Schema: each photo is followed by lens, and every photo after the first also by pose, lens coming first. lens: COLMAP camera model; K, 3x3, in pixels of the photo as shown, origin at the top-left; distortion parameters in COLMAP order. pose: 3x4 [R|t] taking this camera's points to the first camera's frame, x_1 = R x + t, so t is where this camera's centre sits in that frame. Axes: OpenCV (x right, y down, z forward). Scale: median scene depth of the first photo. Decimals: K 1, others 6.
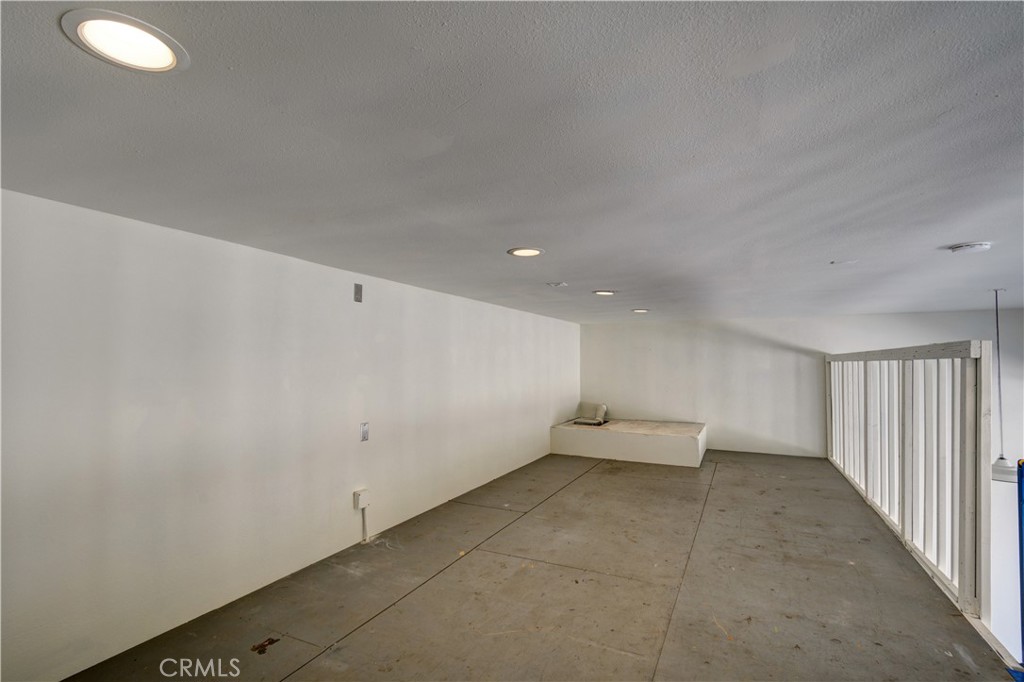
lens RADIAL K [[478.5, 0, 504.3], [0, 478.5, 361.8], [0, 0, 1]] dist [0.011849, -0.008778]
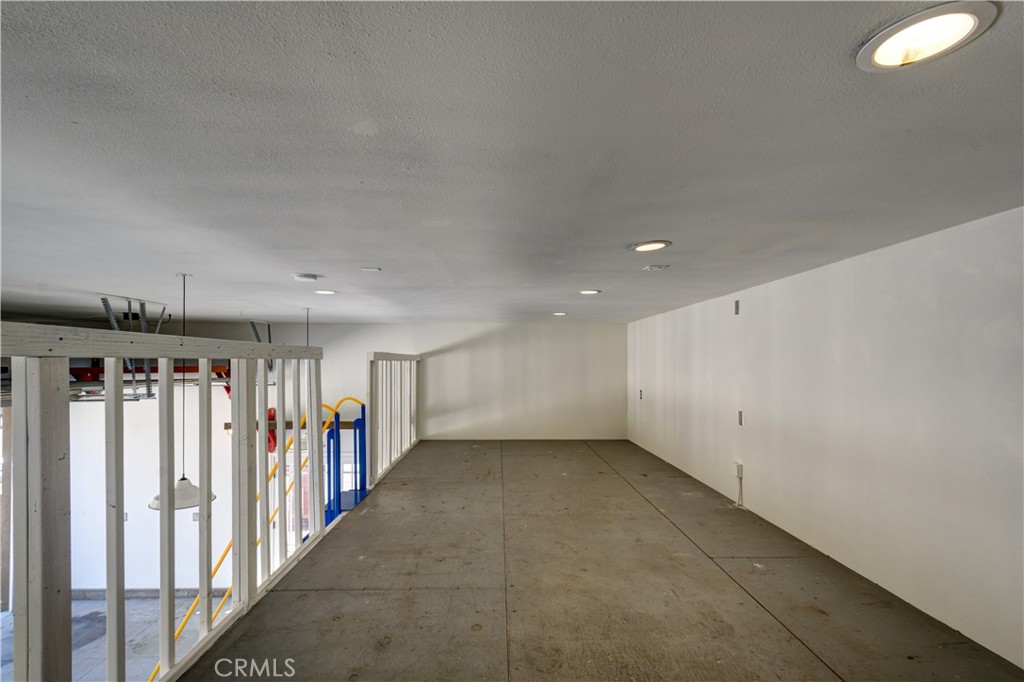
lens RADIAL K [[478.5, 0, 504.3], [0, 478.5, 361.8], [0, 0, 1]] dist [0.011849, -0.008778]
pose [[-0.887293, -0.001475, -0.461204, 0.873486], [0.000938, 0.999987, -0.005003, 0.007440], [0.461206, -0.004872, -0.887280, 1.934258]]
